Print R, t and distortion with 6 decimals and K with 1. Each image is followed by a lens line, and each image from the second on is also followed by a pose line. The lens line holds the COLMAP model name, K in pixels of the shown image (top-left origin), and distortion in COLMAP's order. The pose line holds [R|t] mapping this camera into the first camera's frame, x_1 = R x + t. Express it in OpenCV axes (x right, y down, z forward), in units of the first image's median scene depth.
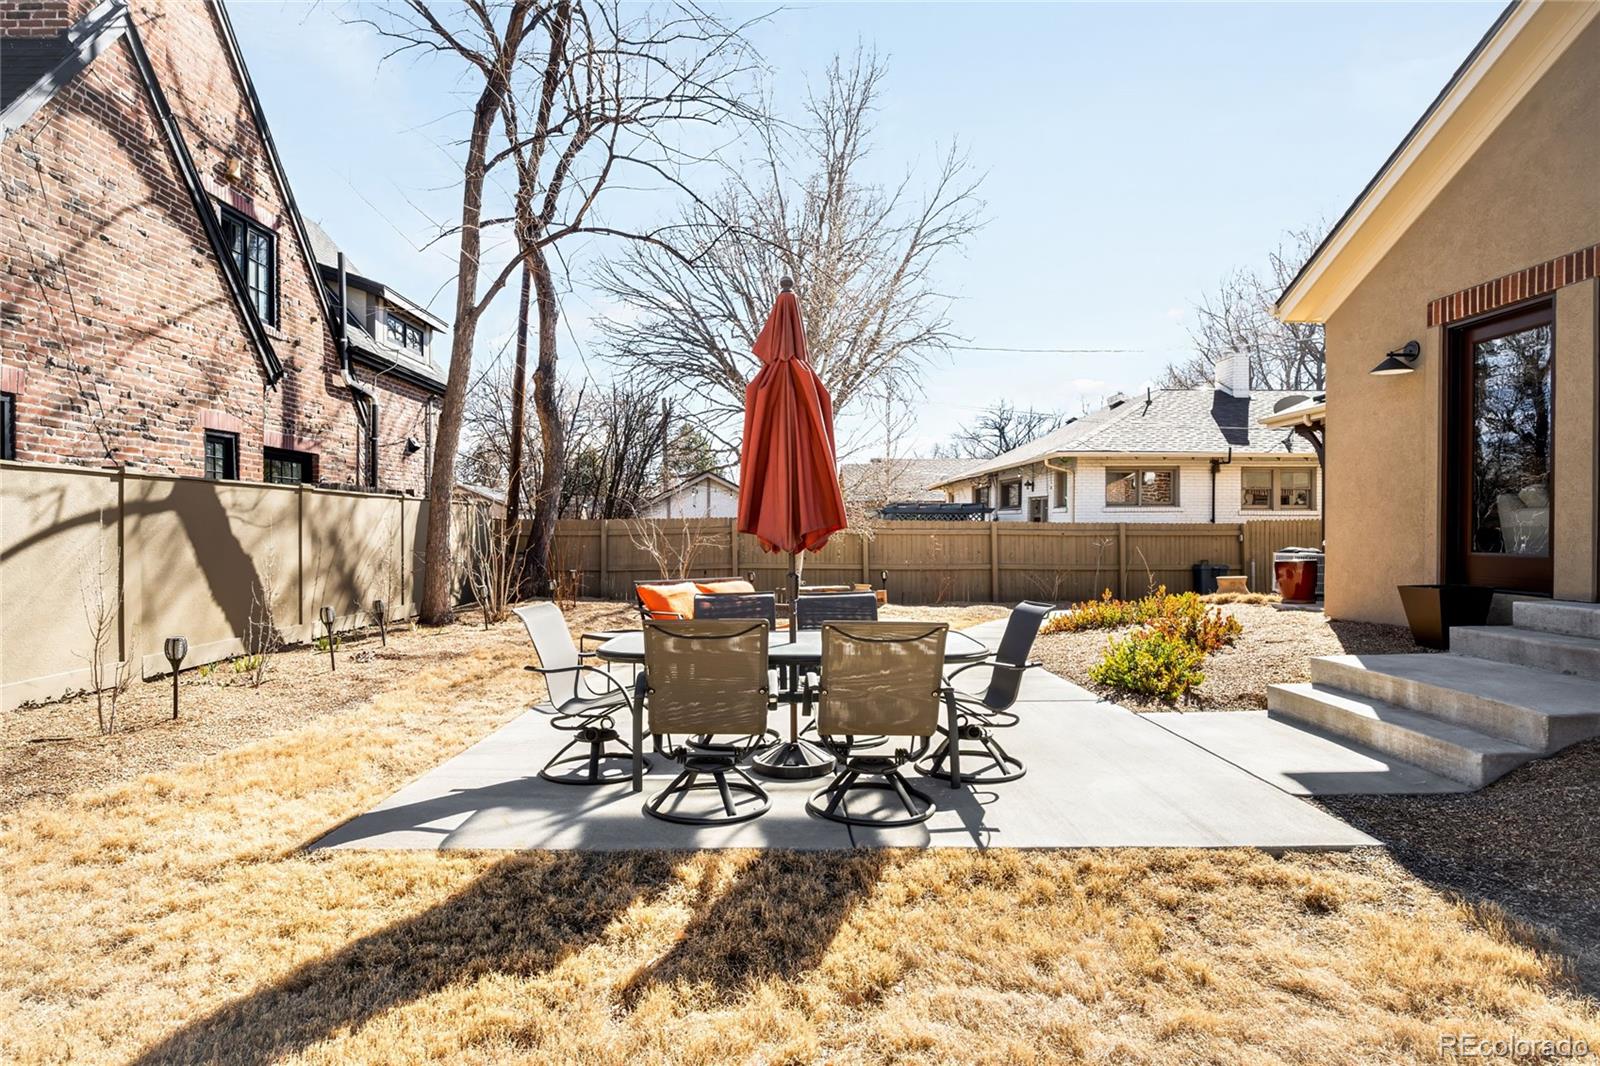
lens RADIAL K [[823.7, 0, 800.0], [0, 823.7, 533.0], [0, 0, 1]] dist [0.001455, 0.000852]
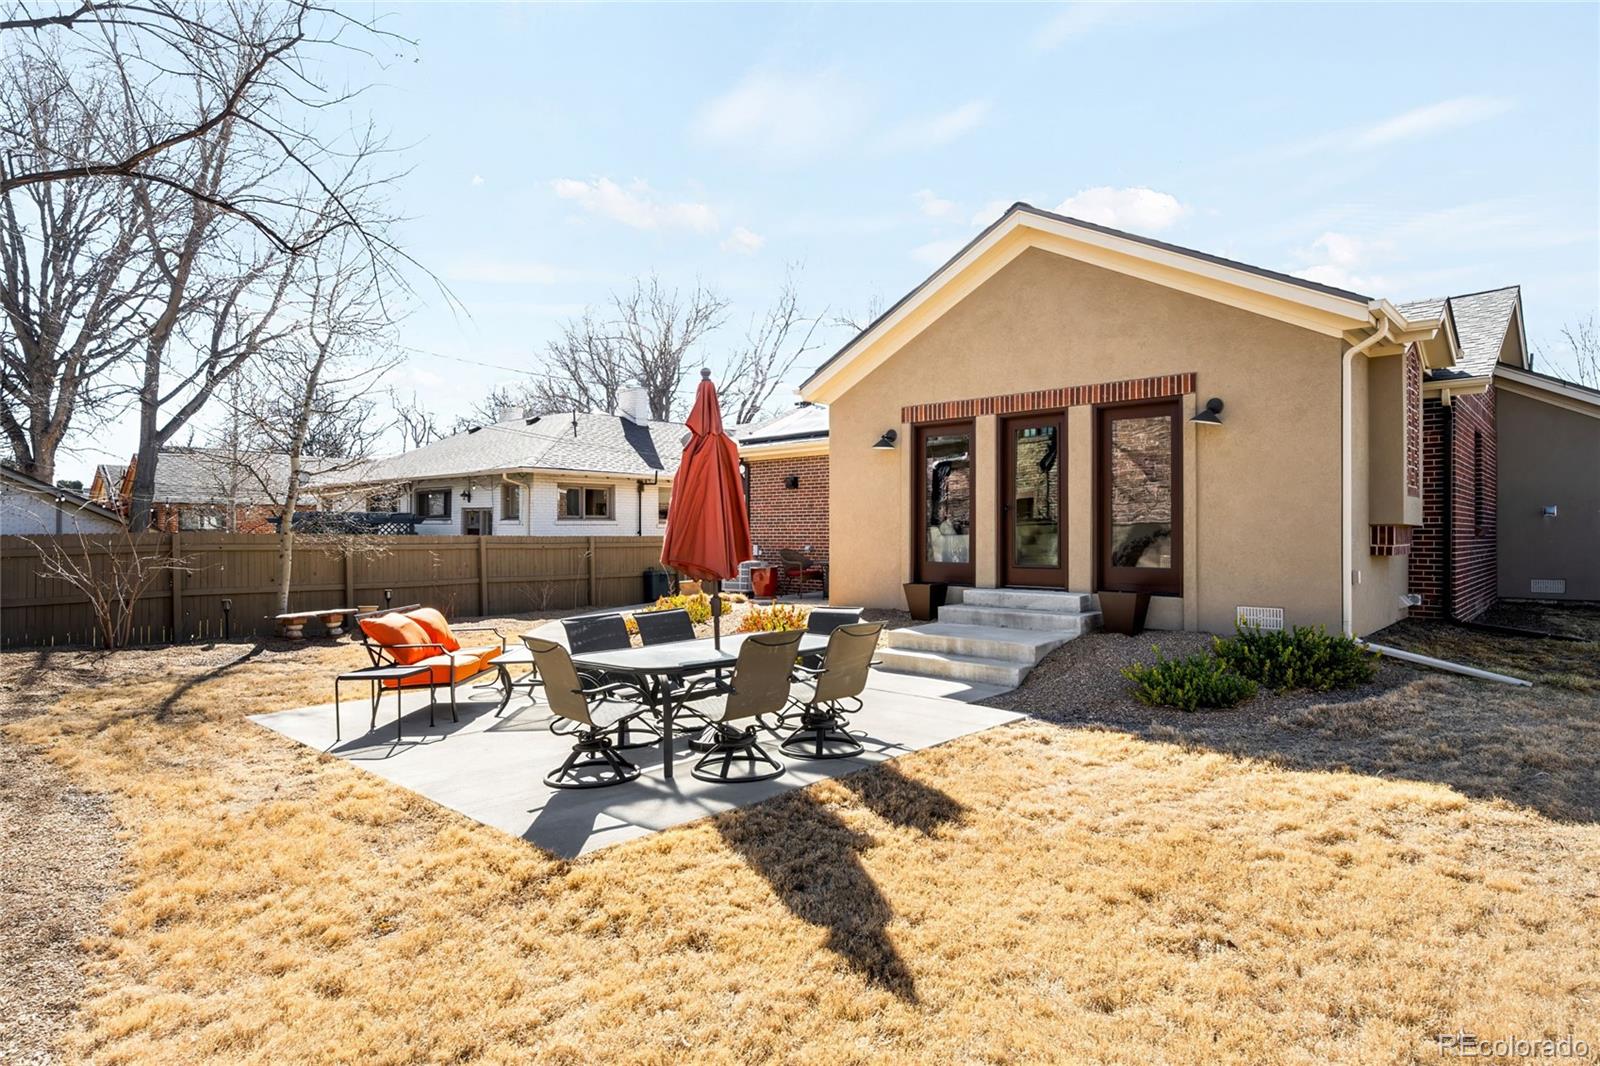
lens RADIAL K [[875.3, 0, 800.0], [0, 875.3, 533.0], [0, 0, 1]] dist [0.000168, 0.000564]
pose [[0.690167, -0.001642, 0.723648, -0.643817], [0.004085, 0.999990, -0.001627, -0.033533], [-0.723638, 0.004079, 0.690167, -0.037400]]
